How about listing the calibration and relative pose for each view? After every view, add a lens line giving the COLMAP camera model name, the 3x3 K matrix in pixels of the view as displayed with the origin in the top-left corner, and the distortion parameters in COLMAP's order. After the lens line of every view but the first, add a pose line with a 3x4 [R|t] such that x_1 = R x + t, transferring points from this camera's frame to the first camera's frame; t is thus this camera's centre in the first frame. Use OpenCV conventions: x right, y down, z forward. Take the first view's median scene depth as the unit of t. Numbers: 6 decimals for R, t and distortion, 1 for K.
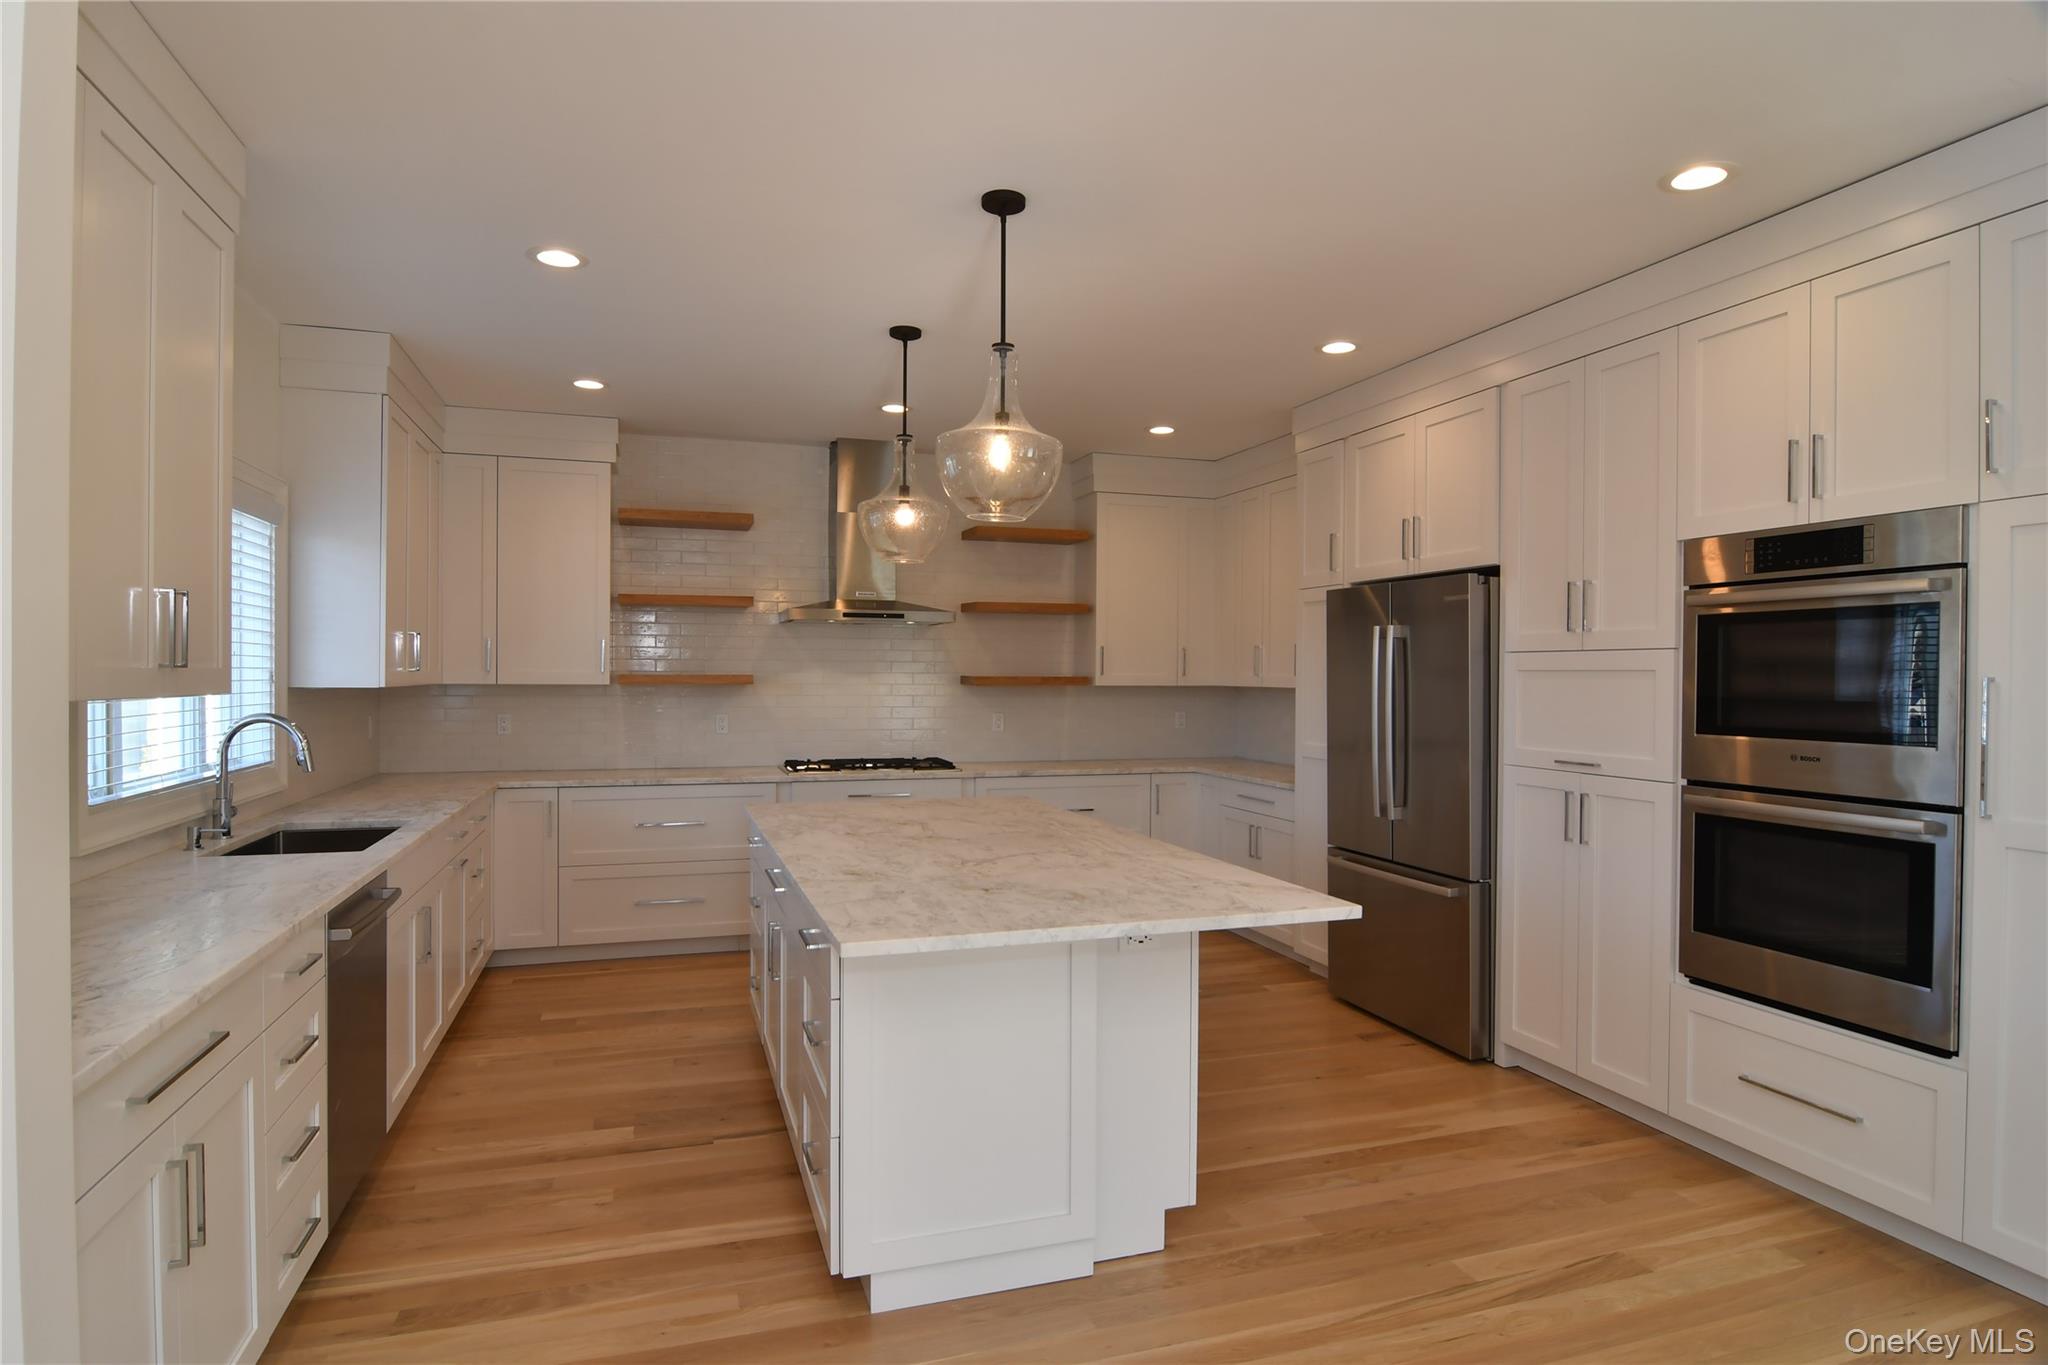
lens RADIAL K [[1103.8, 0, 1014.7], [0, 1103.8, 675.5], [0, 0, 1]] dist [-0.006627, -0.001929]
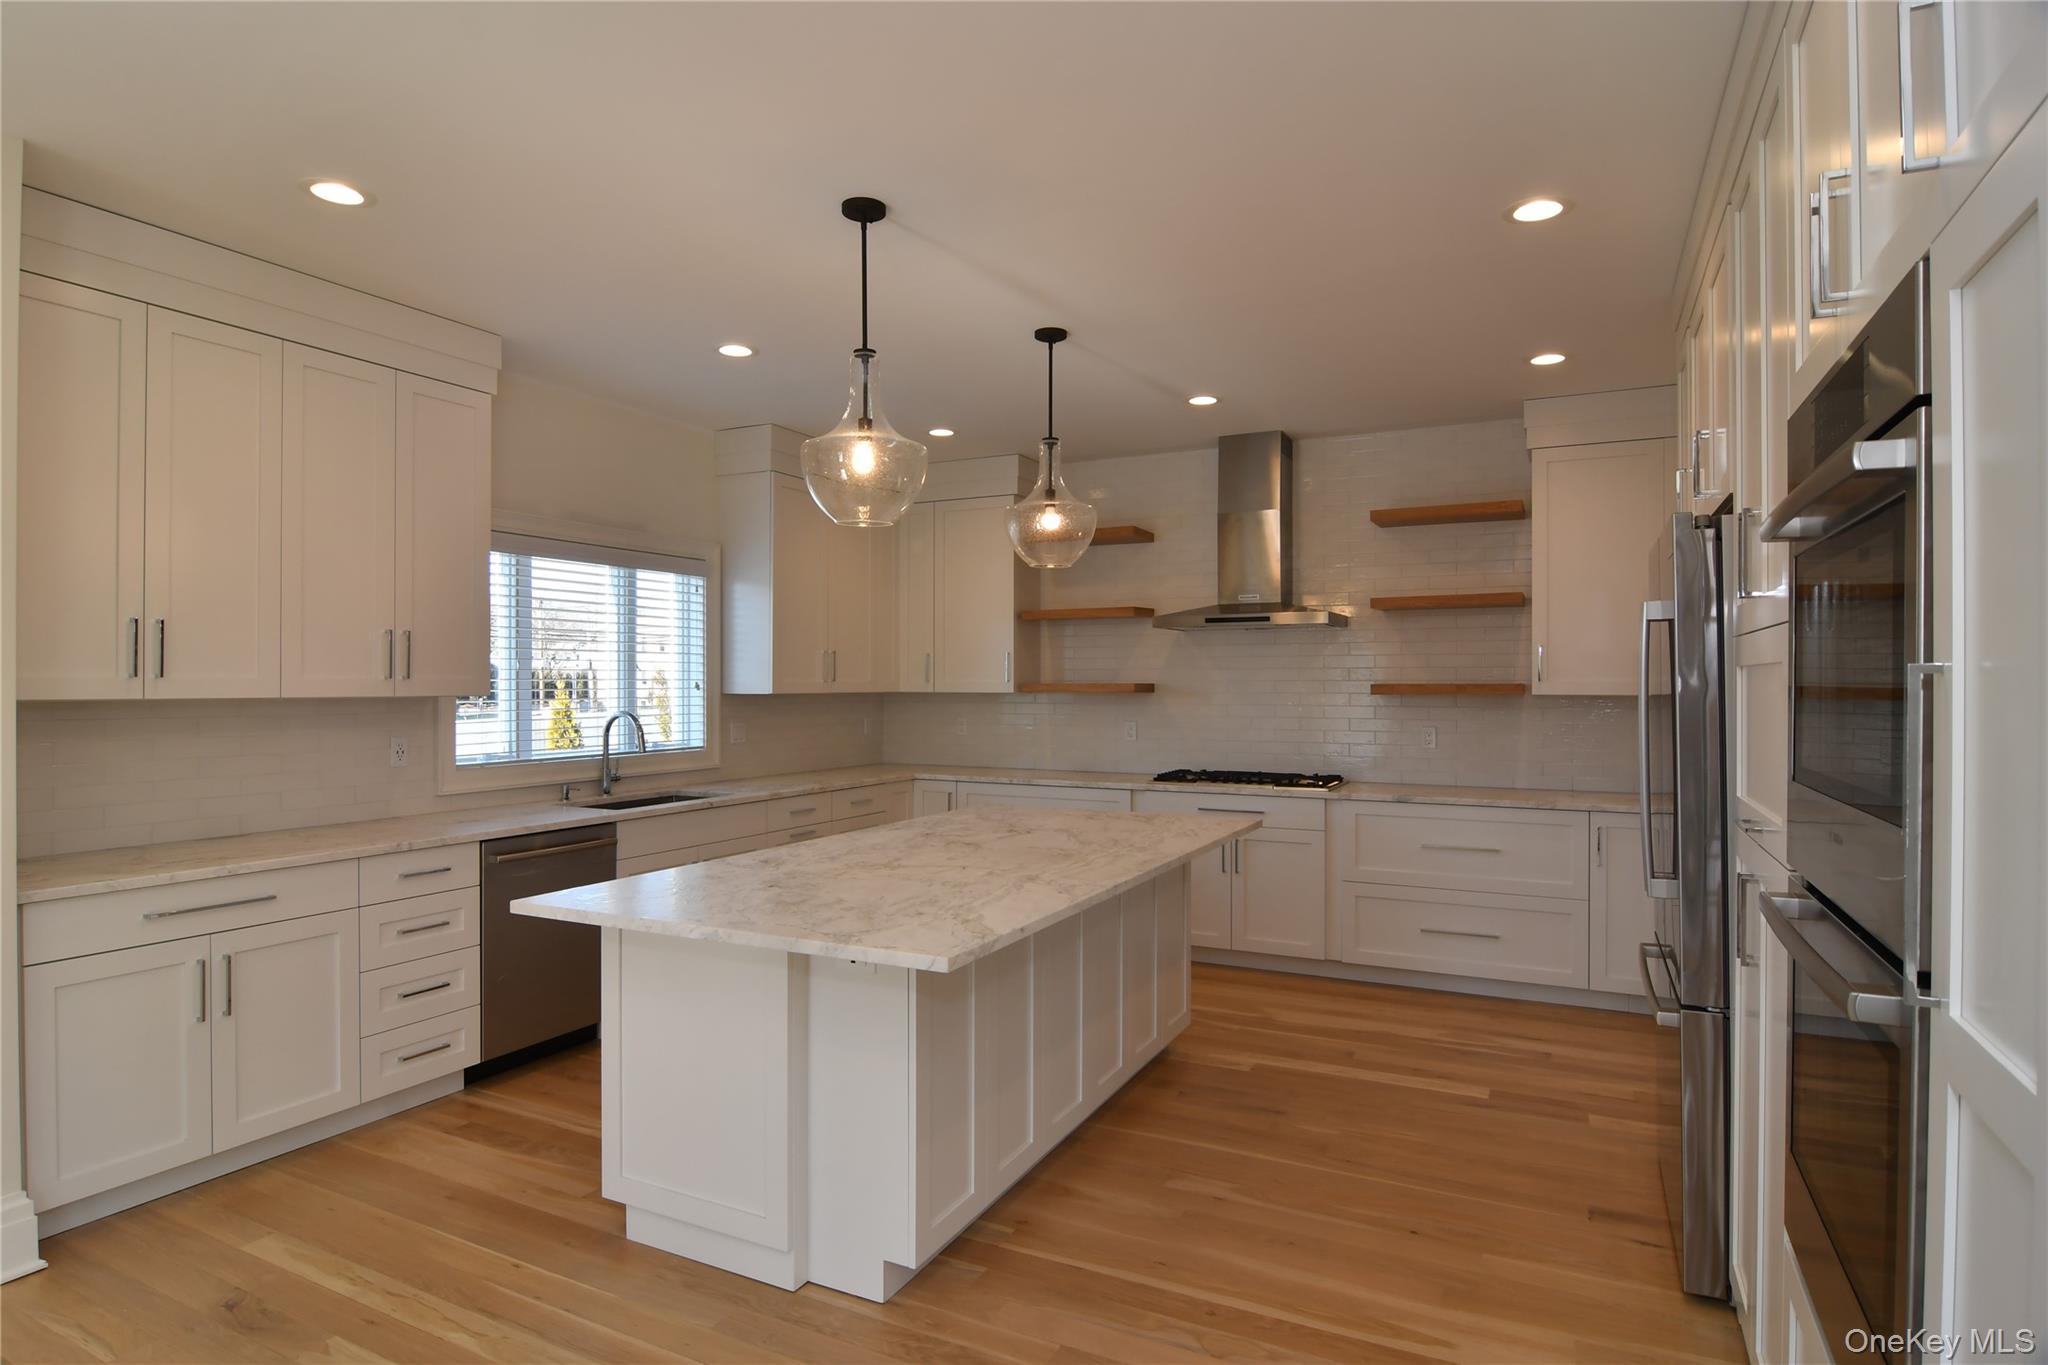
lens RADIAL K [[1103.8, 0, 1014.4], [0, 1103.8, 686.3], [0, 0, 1]] dist [-0.006627, -0.001929]
pose [[0.703987, -0.003997, -0.710201, 0.576405], [0.003452, 0.999992, -0.002205, 0.005021], [0.710204, -0.000899, 0.703995, 0.285517]]
